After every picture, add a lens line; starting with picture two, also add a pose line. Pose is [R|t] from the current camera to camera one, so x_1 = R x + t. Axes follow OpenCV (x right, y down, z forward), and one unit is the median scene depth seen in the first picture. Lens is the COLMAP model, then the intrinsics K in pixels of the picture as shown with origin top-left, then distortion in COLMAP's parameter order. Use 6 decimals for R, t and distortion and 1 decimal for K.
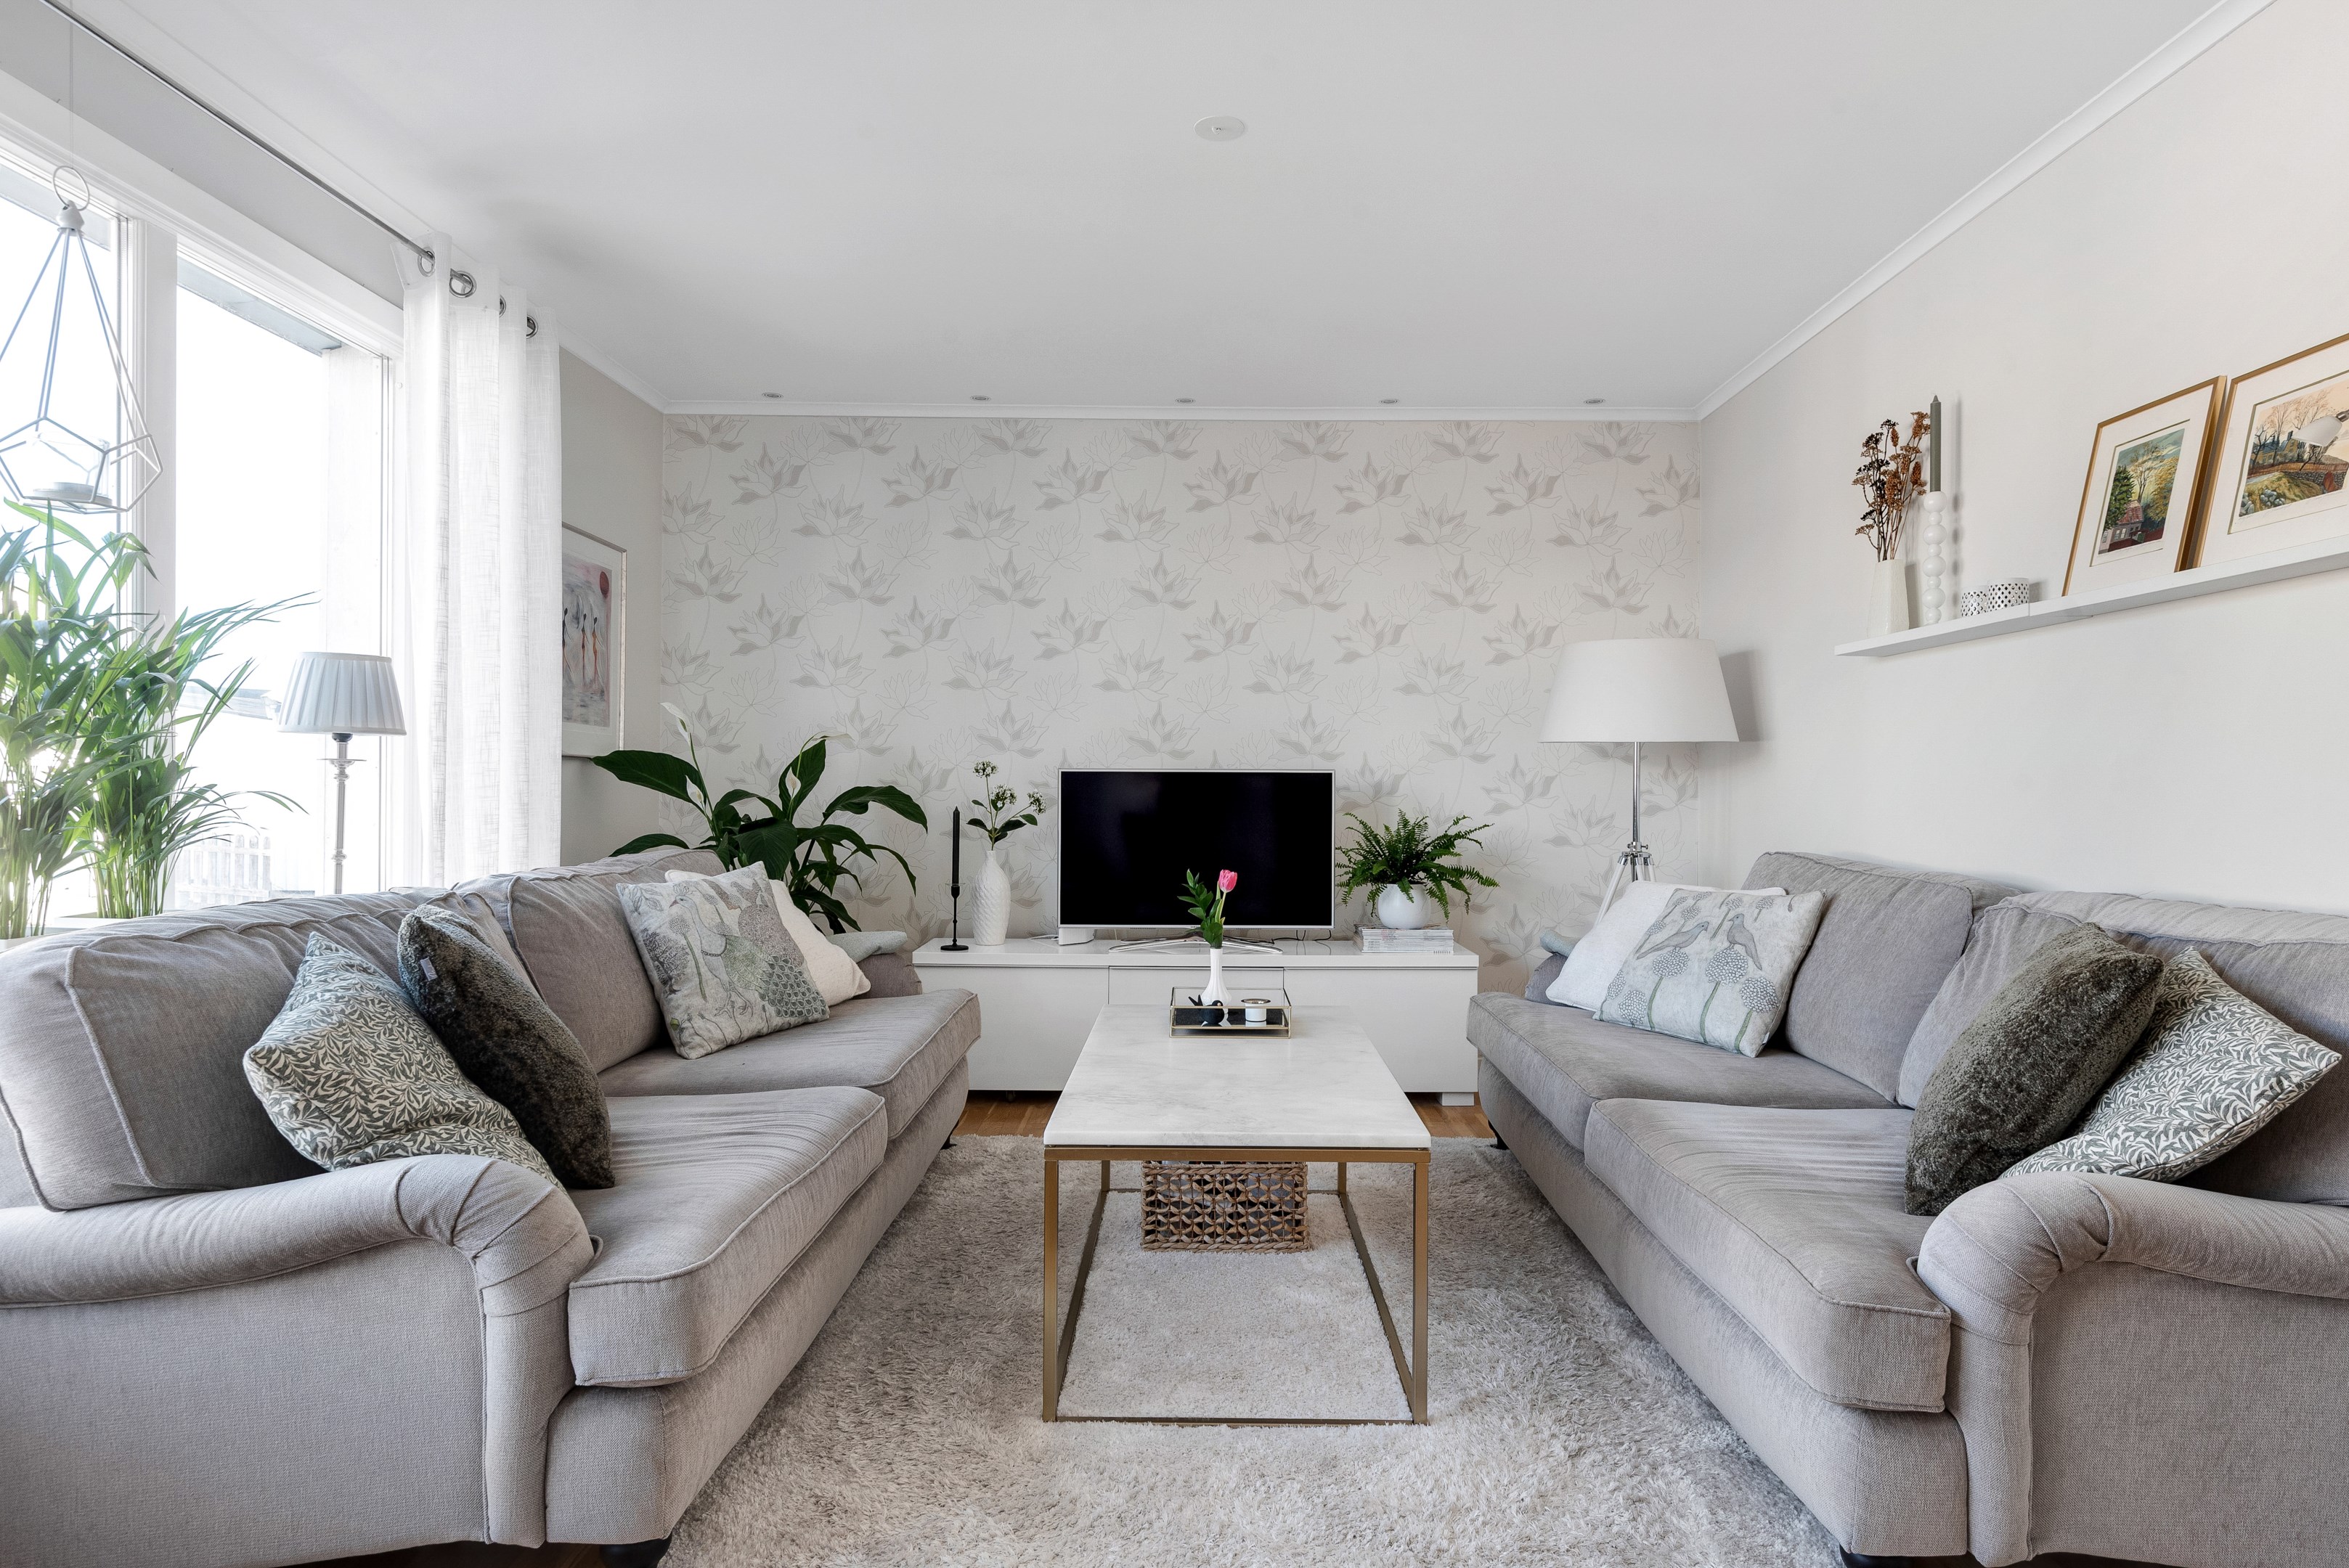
lens RADIAL K [[1360.6, 0, 1174.5], [0, 1360.6, 784.0], [0, 0, 1]] dist [0.047782, -0.031652]
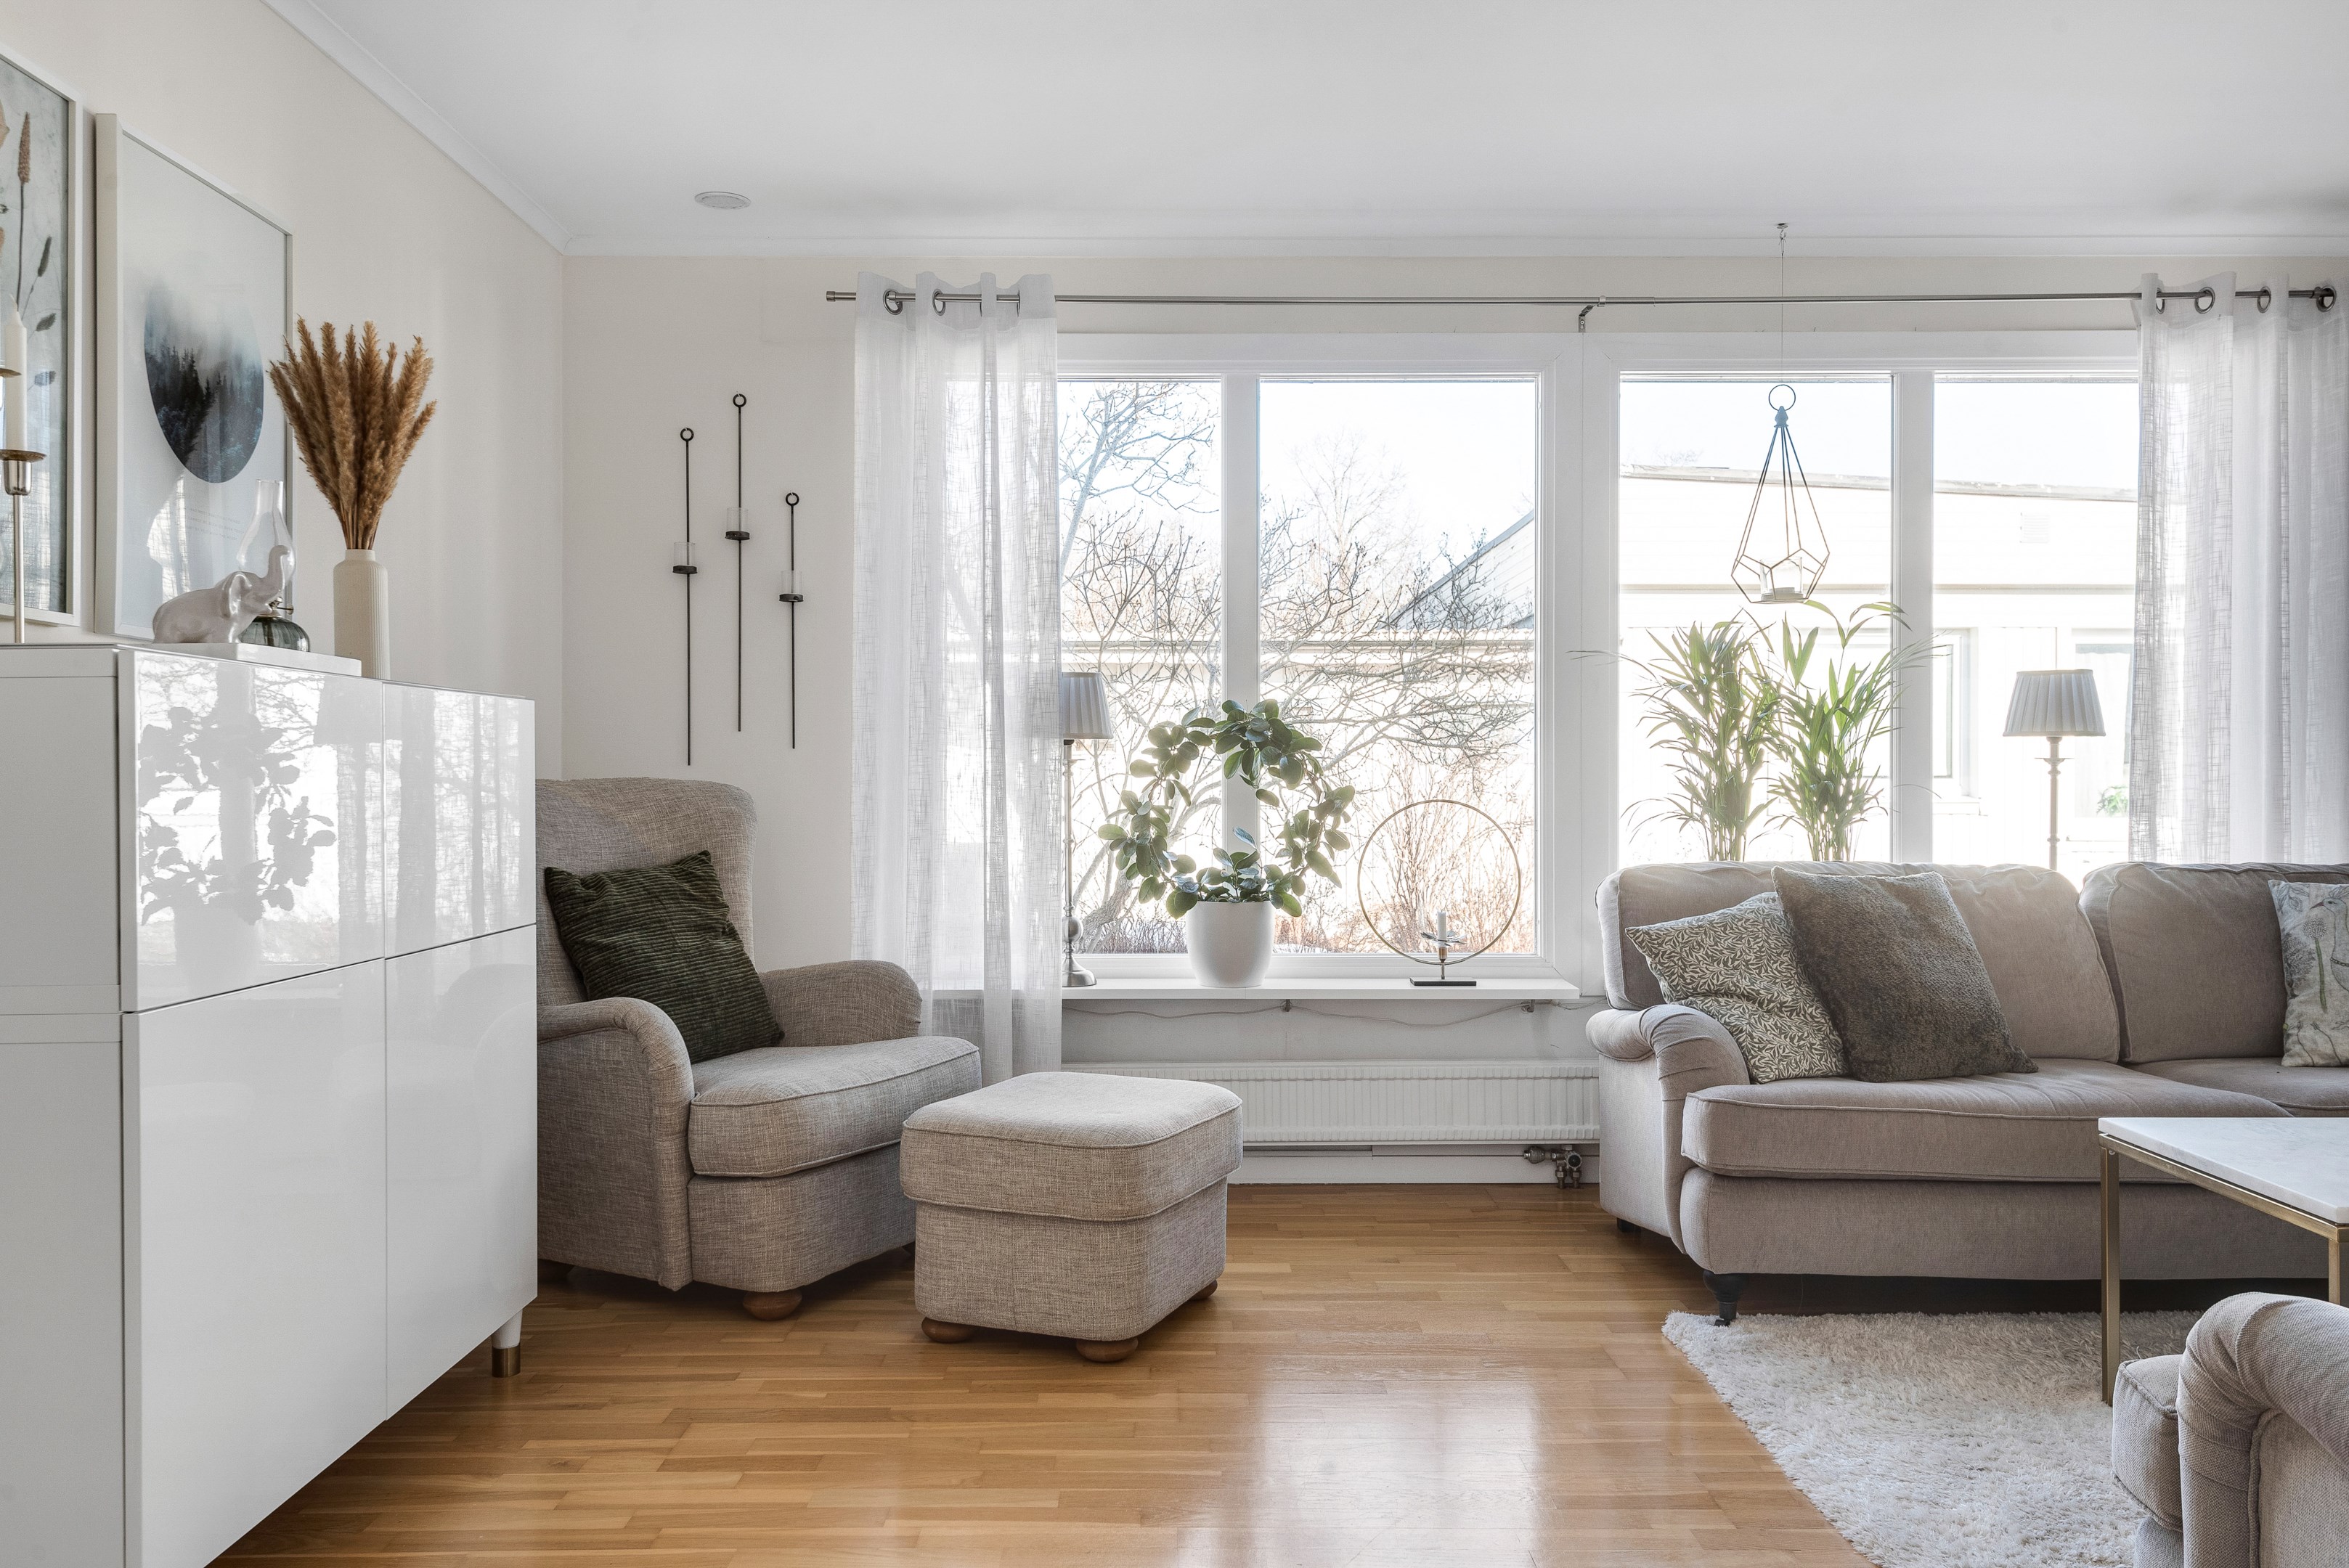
lens RADIAL K [[1834.9, 0, 1176.8], [0, 1834.9, 788.4], [0, 0, 1]] dist [0.032553, -0.002828]
pose [[0.000562, 0.001270, -0.999999, 0.637067], [0.001786, 0.999998, 0.001271, 0.003174], [0.999998, -0.001787, 0.000560, 0.156017]]
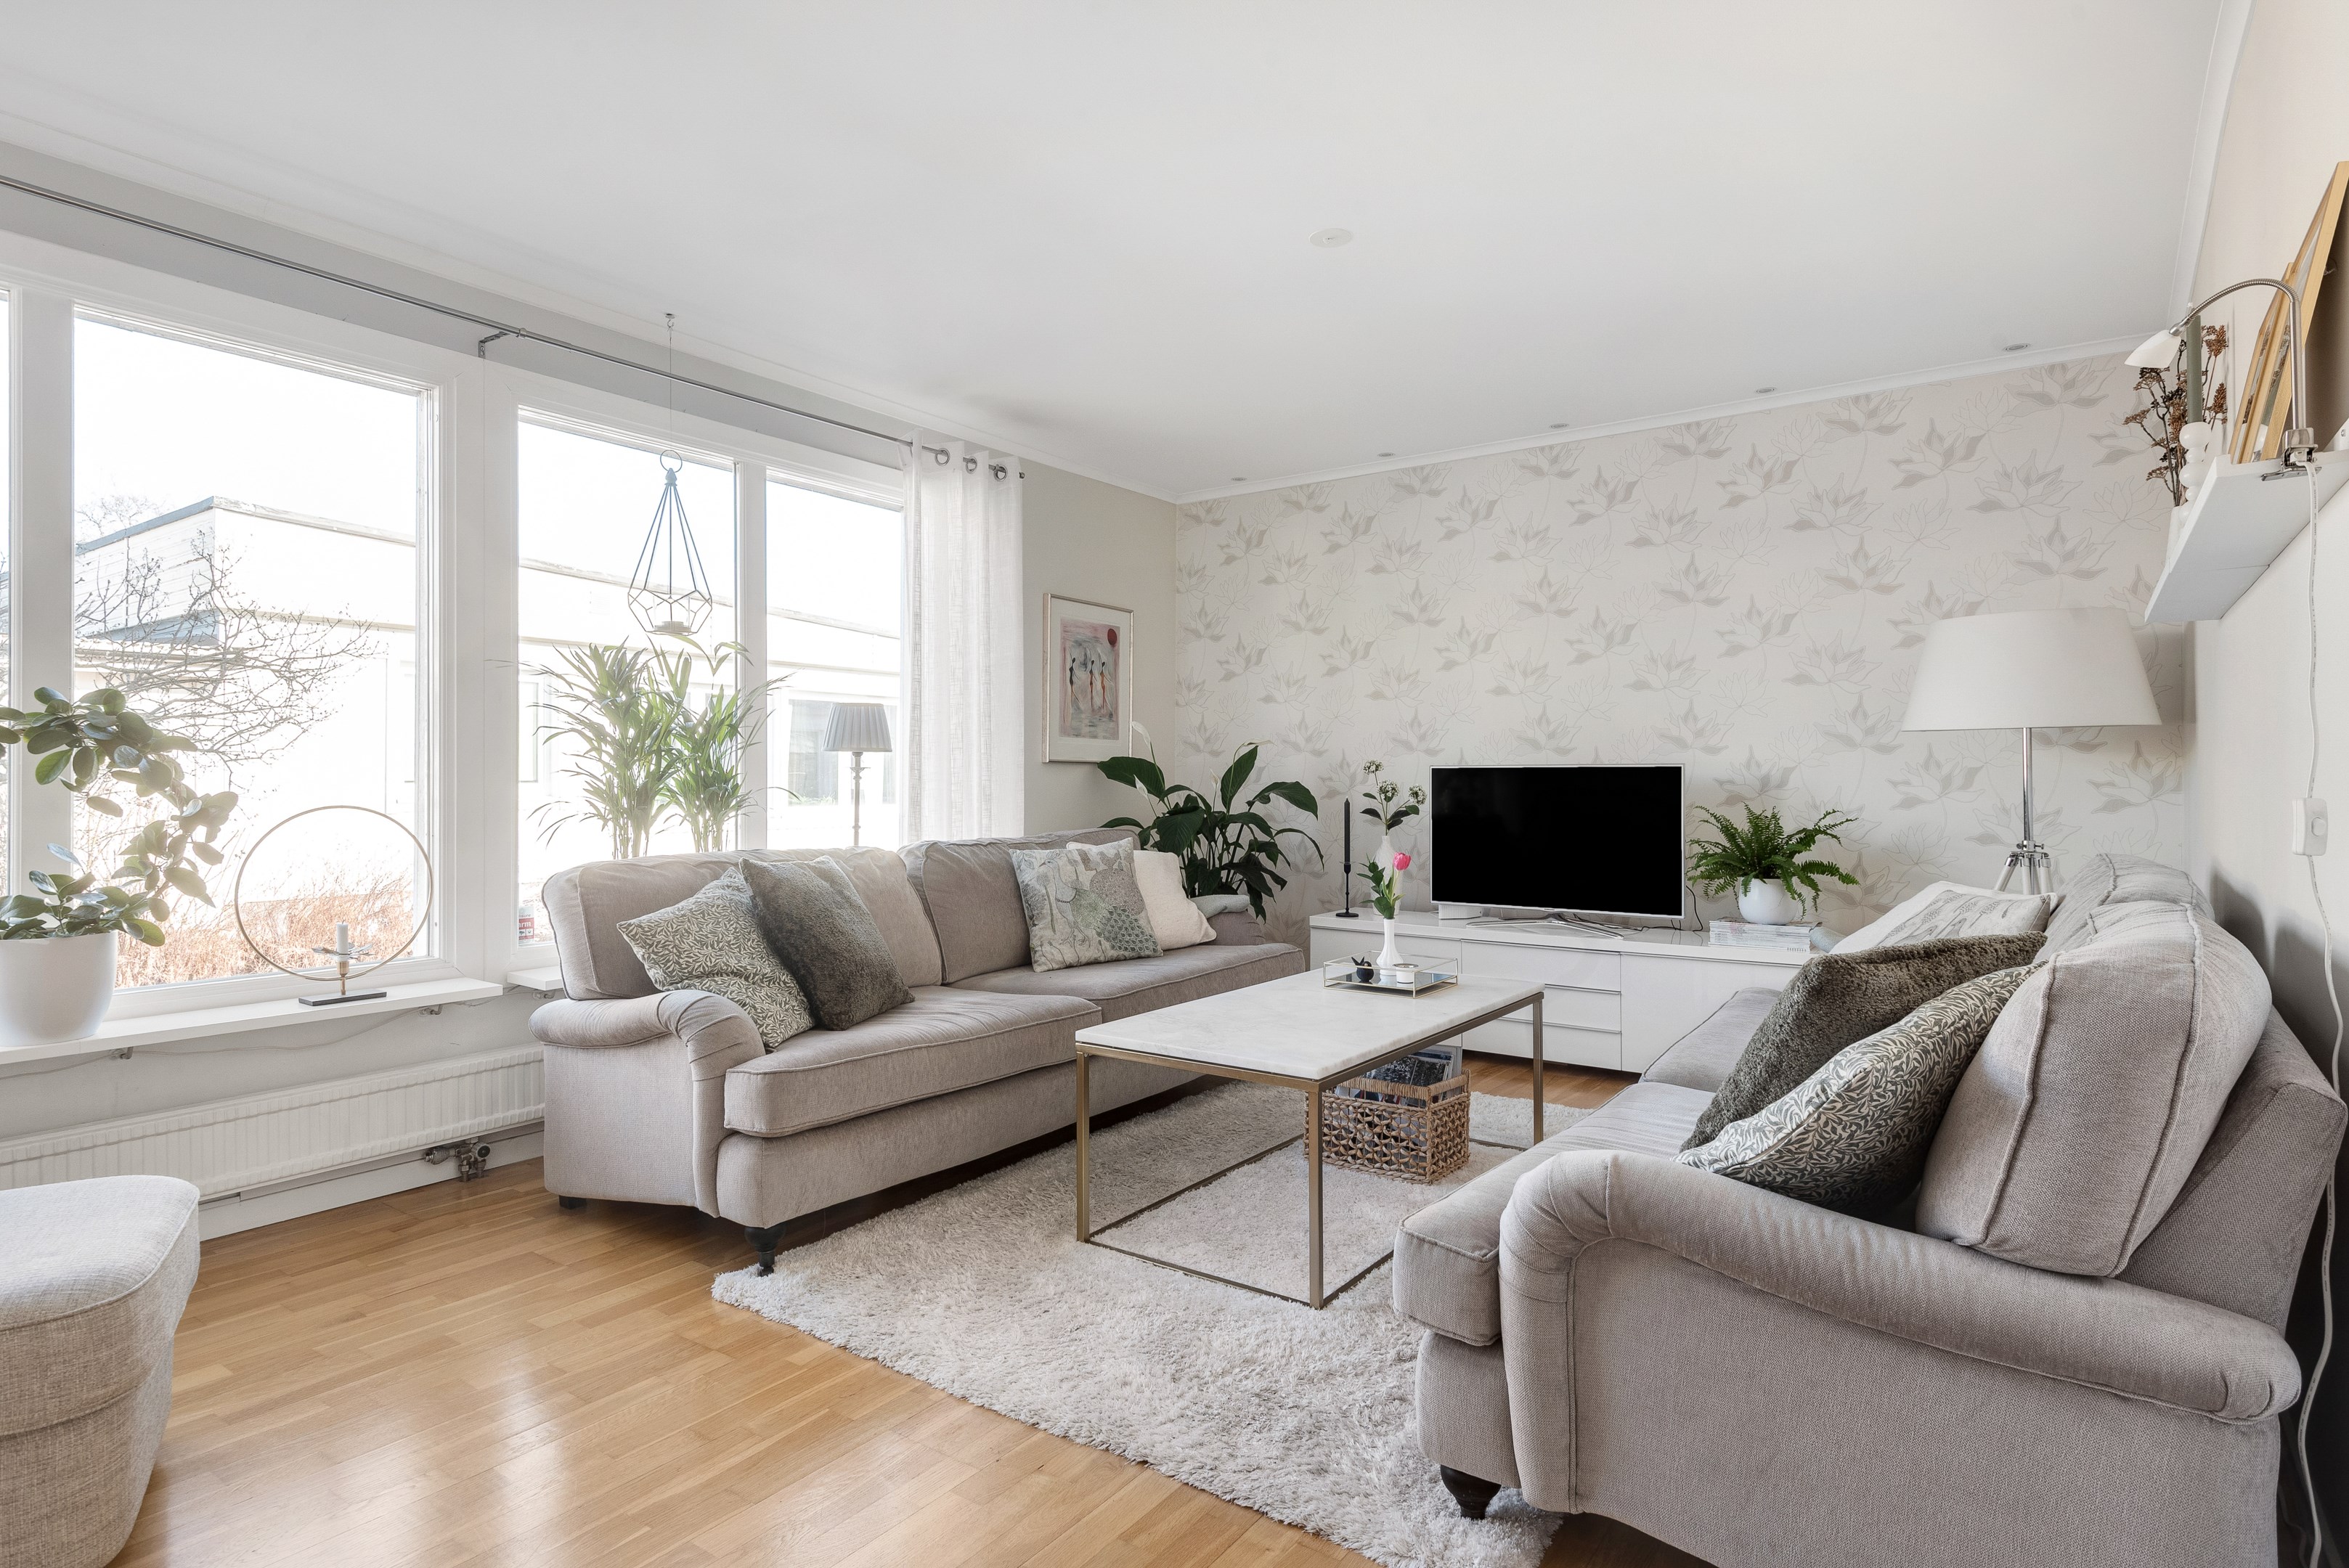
lens RADIAL K [[1236.4, 0, 1177.2], [0, 1236.4, 774.7], [0, 0, 1]] dist [0.041451, -0.020422]
pose [[0.813845, -0.008008, -0.581027, 0.356662], [0.005936, 0.999967, -0.005468, 0.000723], [0.581052, 0.001001, 0.813866, 0.017866]]
